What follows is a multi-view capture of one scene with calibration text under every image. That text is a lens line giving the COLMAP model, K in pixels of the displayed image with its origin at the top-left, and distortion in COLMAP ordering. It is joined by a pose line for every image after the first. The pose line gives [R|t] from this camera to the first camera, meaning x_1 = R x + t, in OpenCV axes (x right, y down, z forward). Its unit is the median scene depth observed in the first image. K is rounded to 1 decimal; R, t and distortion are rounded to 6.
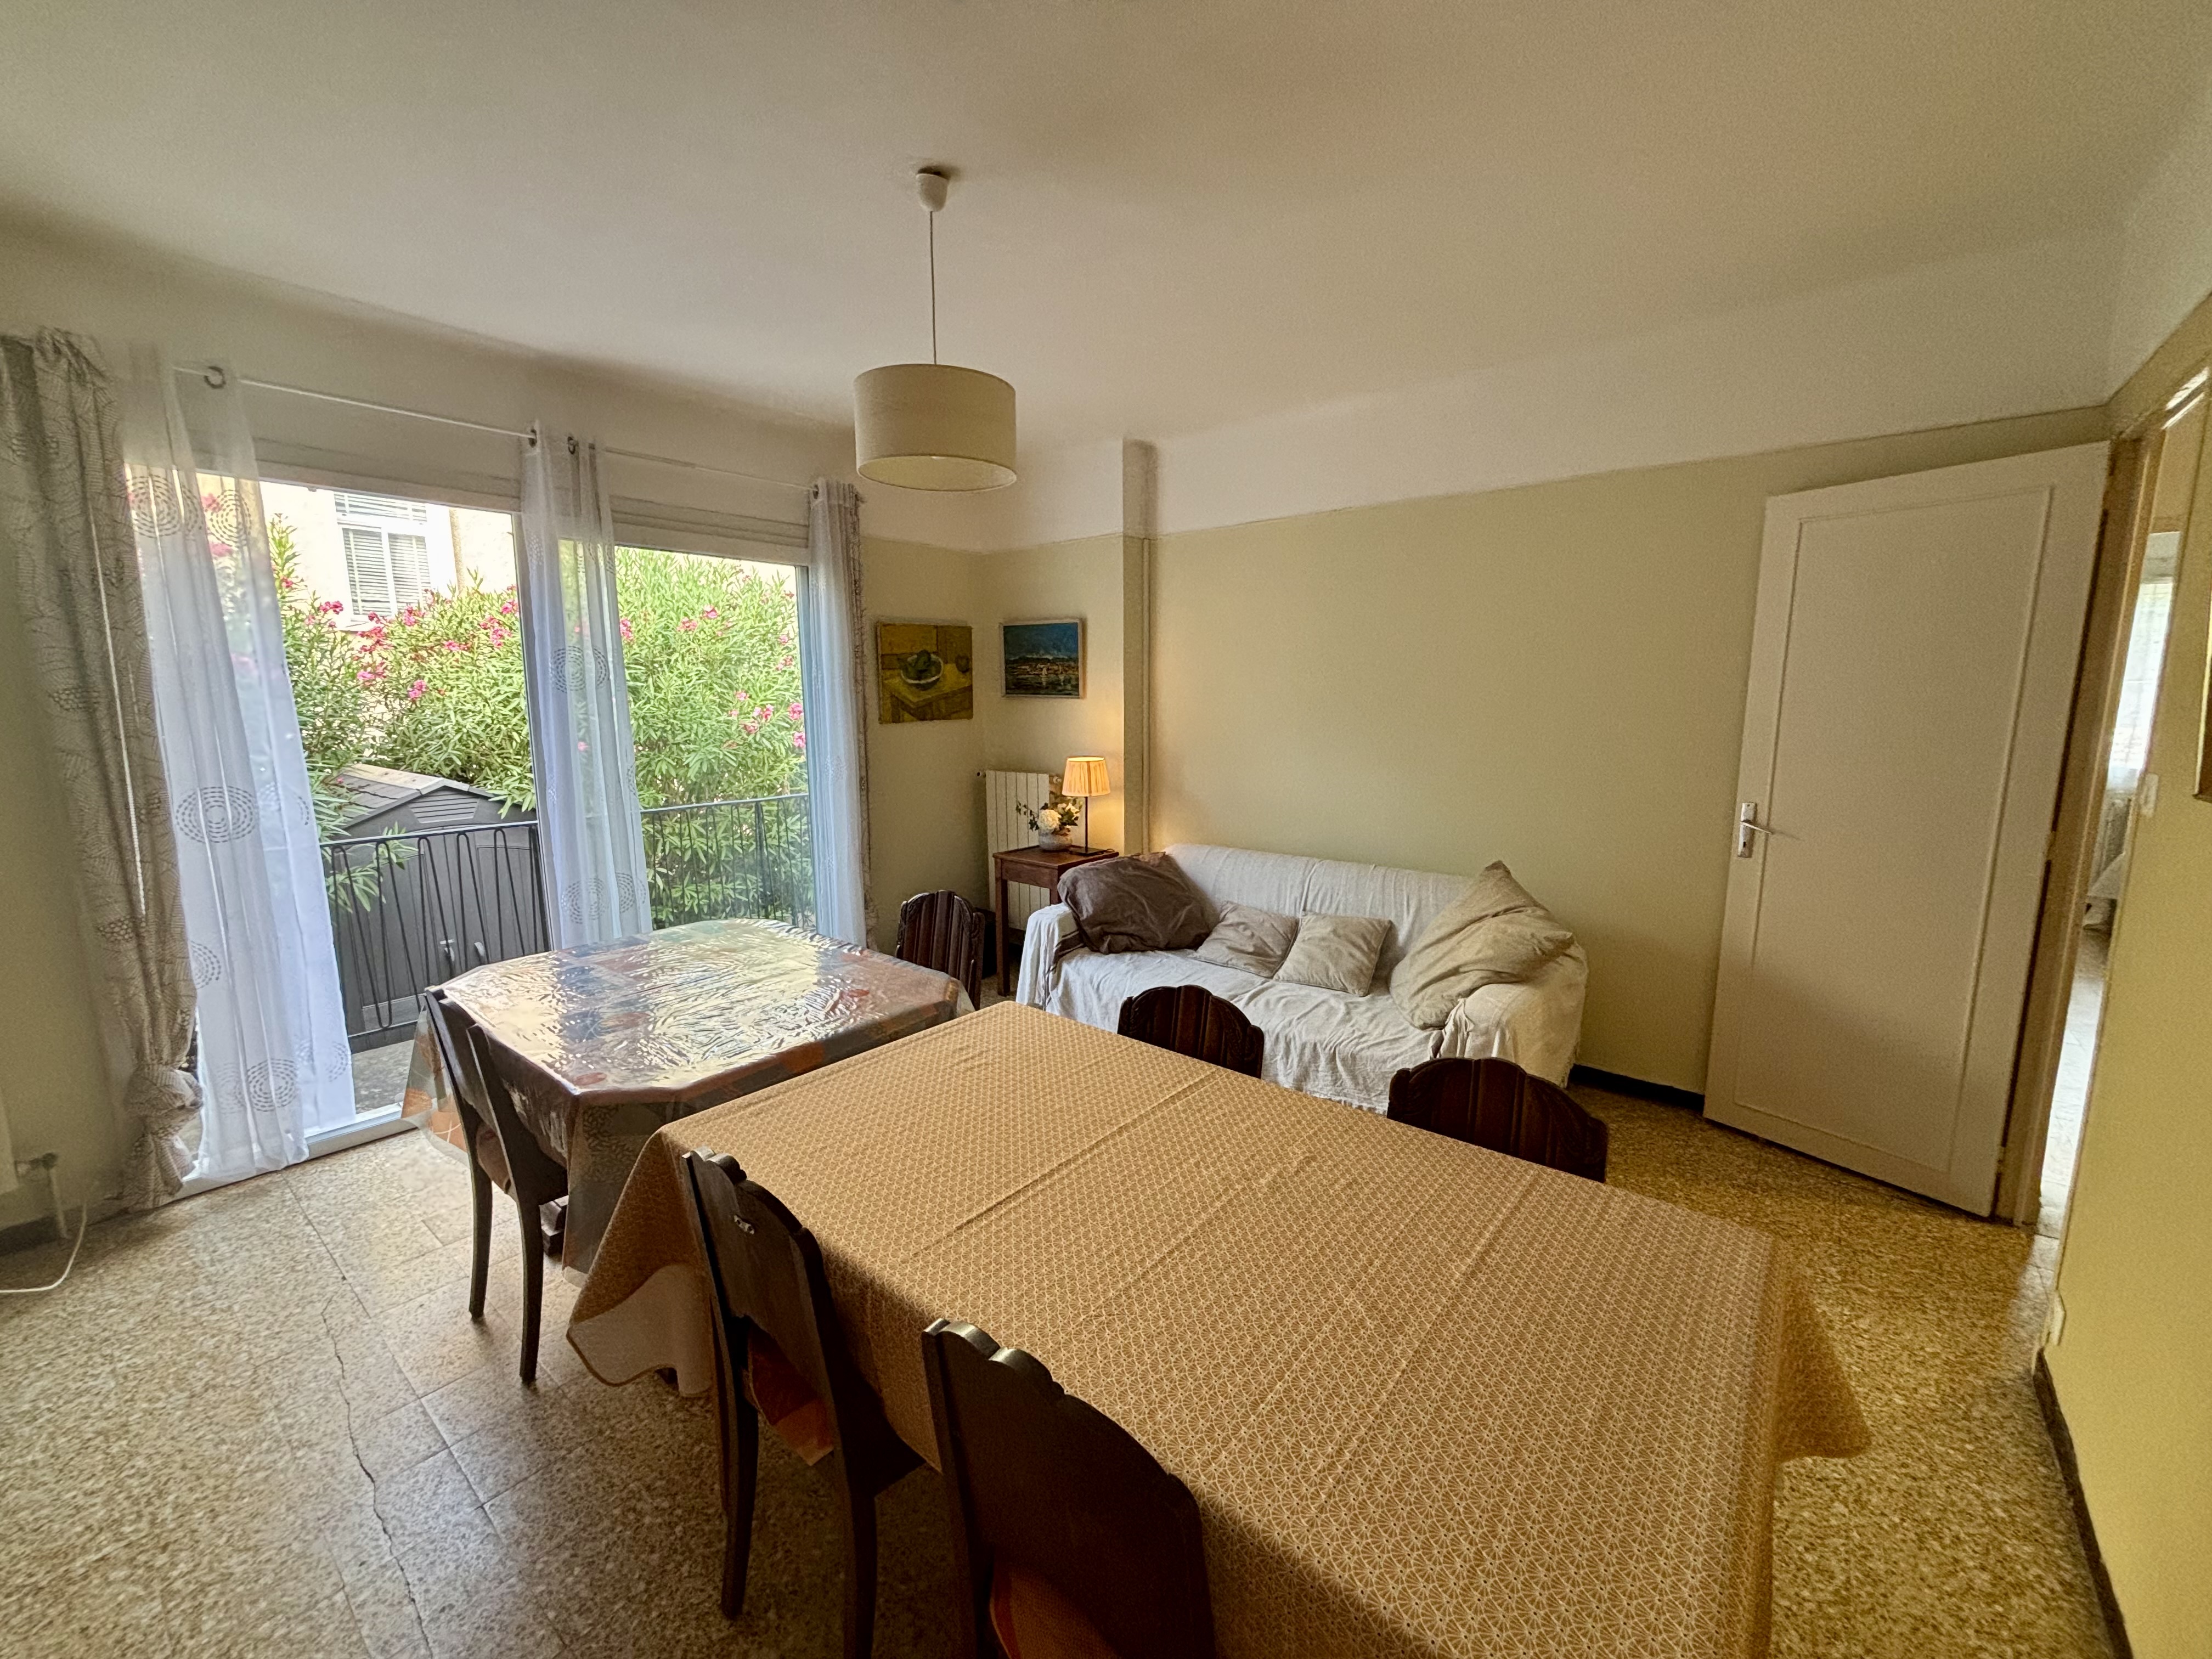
lens RADIAL K [[886.1, 0, 1102.7], [0, 886.1, 829.9], [0, 0, 1]] dist [-0.002959, -0.000676]
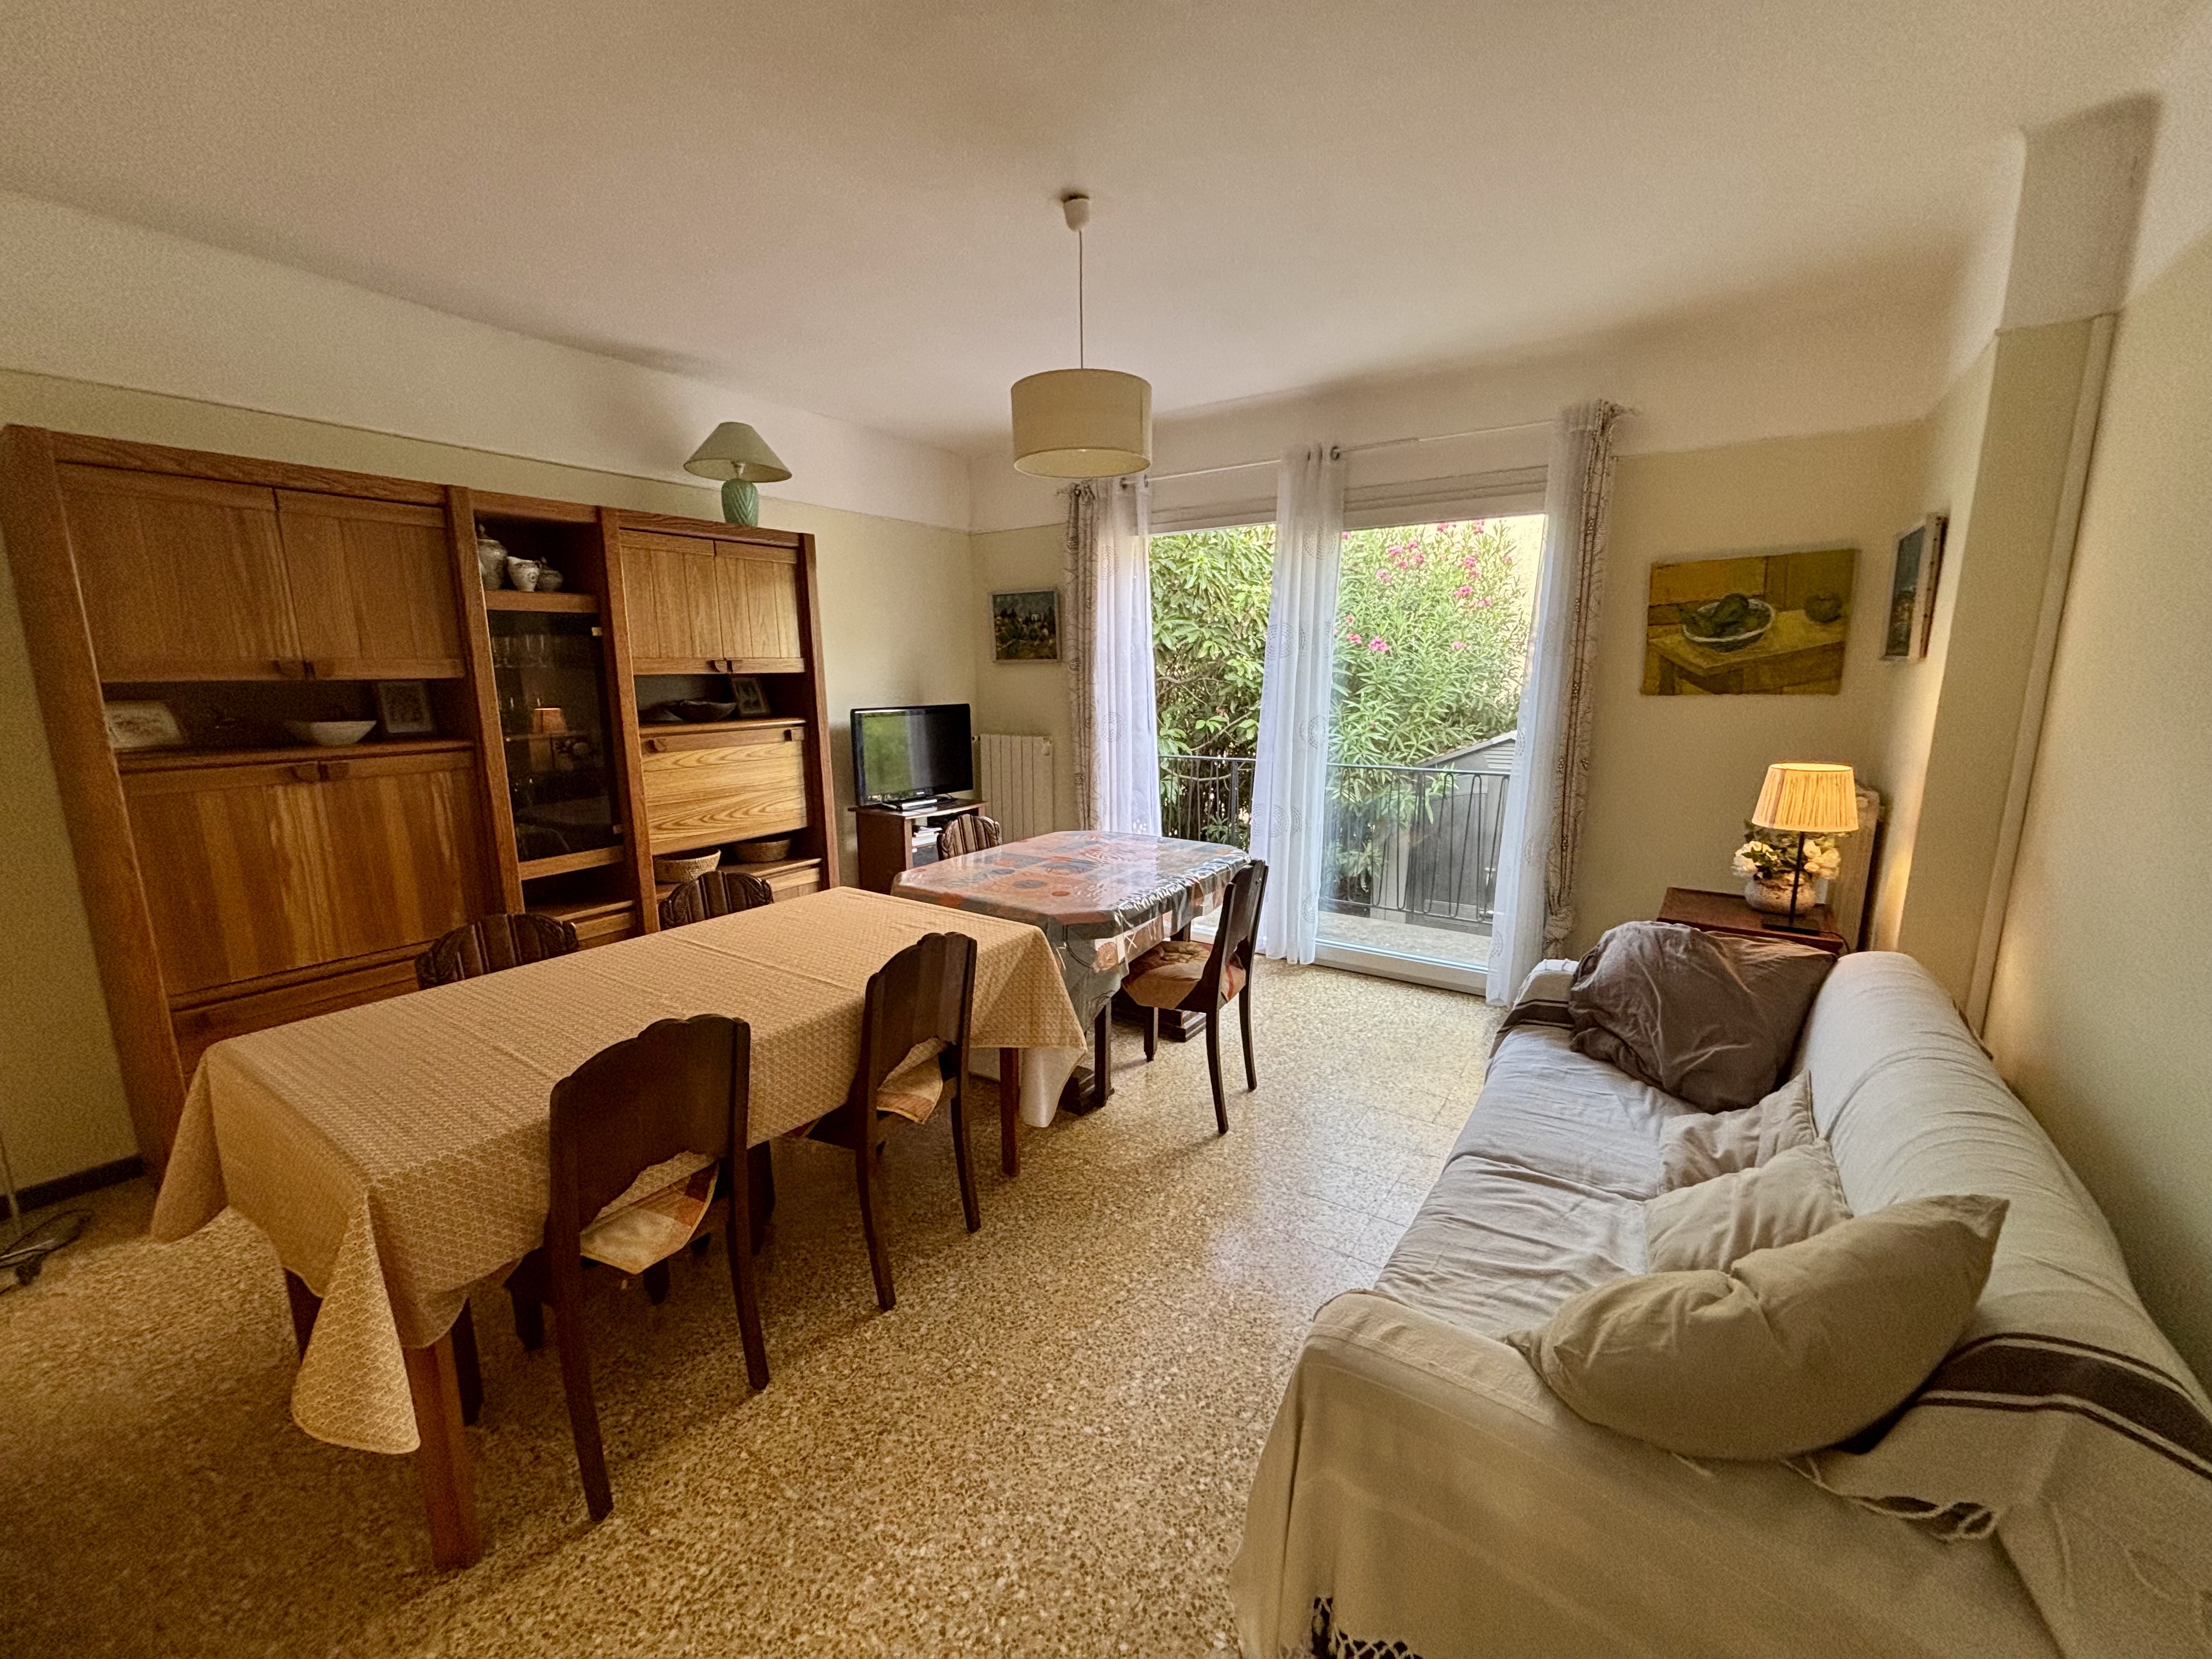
lens RADIAL K [[886.1, 0, 1100.9], [0, 886.1, 832.2], [0, 0, 1]] dist [-0.002959, -0.000676]
pose [[0.086106, 0.187519, -0.978480, 0.493952], [-0.142604, 0.974334, 0.174175, -0.070510], [0.986027, 0.124537, 0.110637, 0.460290]]
